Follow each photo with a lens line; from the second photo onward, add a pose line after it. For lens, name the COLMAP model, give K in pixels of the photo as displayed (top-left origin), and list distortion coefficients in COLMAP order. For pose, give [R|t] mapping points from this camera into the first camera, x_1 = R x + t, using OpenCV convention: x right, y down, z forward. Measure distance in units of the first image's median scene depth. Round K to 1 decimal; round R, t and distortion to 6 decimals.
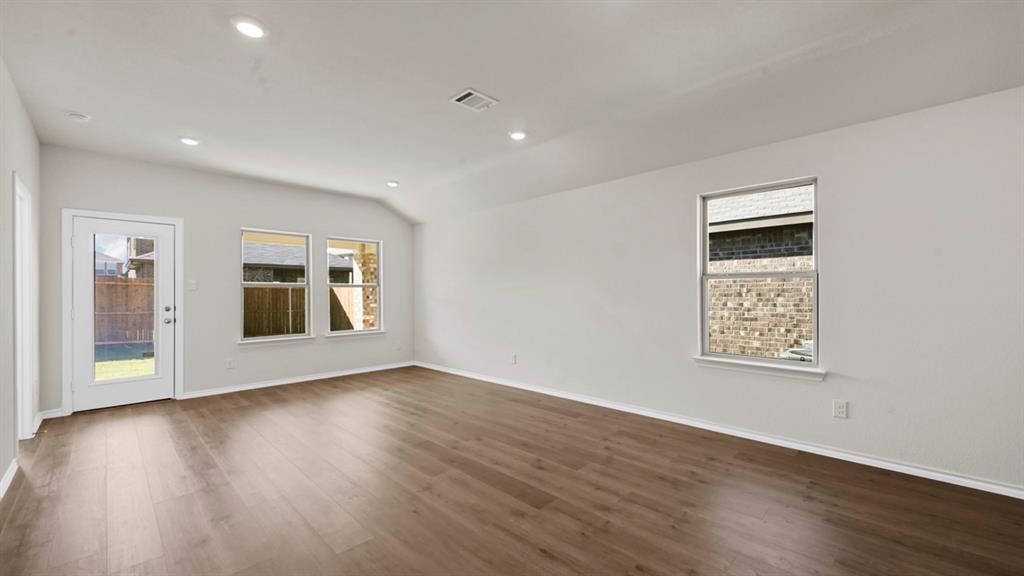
lens RADIAL K [[402.9, 0, 509.8], [0, 402.9, 292.0], [0, 0, 1]] dist [-0.002711, -0.000420]
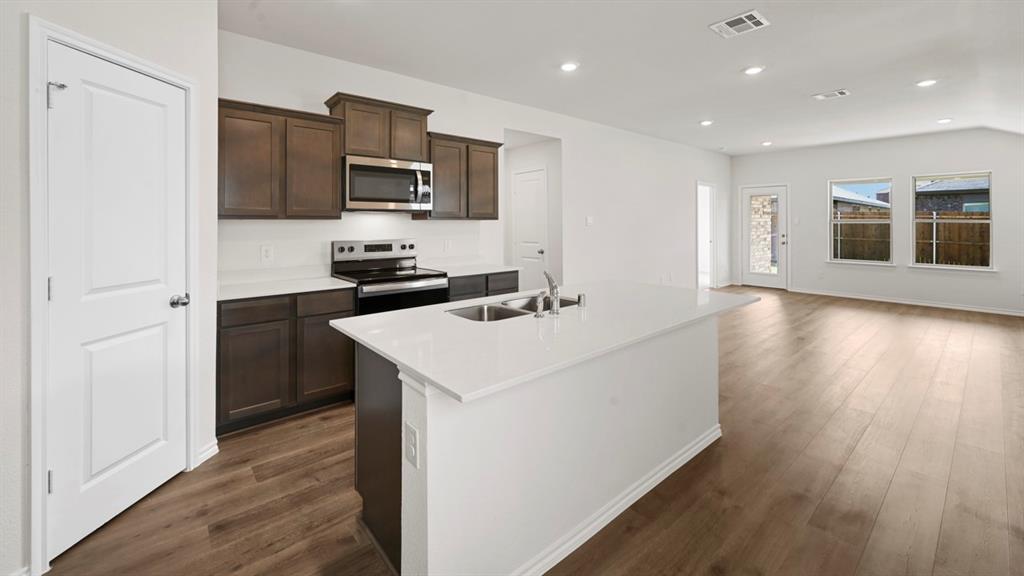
lens RADIAL K [[408.1, 0, 510.8], [0, 408.1, 223.9], [0, 0, 1]] dist [-0.001856, -0.000248]
pose [[-0.086189, 0.007720, -0.996249, 1.128594], [0.006356, 0.999954, 0.007199, -0.033414], [0.996259, -0.005712, -0.086234, 0.007253]]
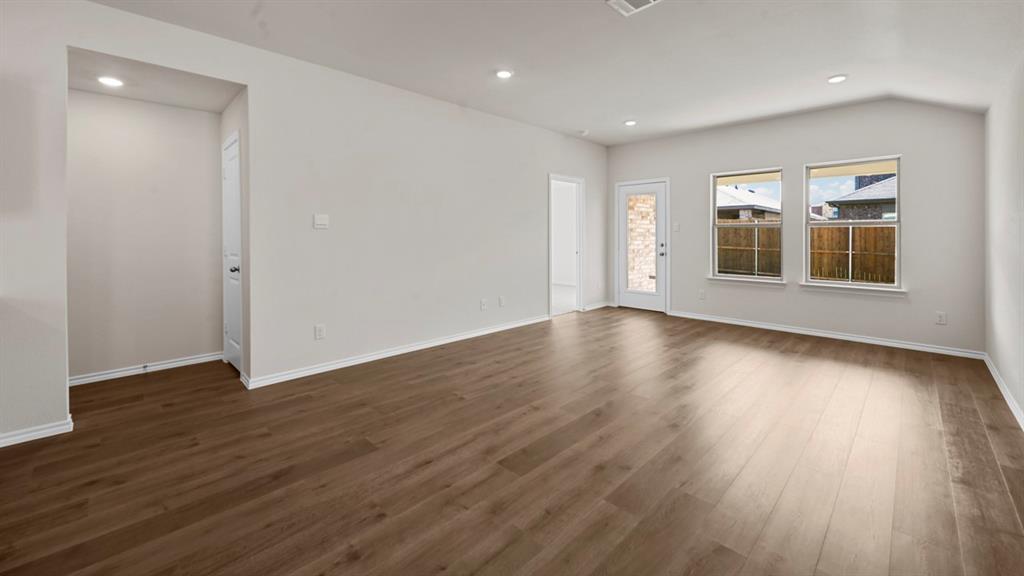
lens RADIAL K [[401.3, 0, 511.1], [0, 401.3, 238.2], [0, 0, 1]] dist [-0.000788, -0.000316]
pose [[-0.004555, 0.012164, -0.999916, 0.578338], [0.005434, 0.999912, 0.012139, -0.000960], [0.999975, -0.005378, -0.004621, 0.593082]]
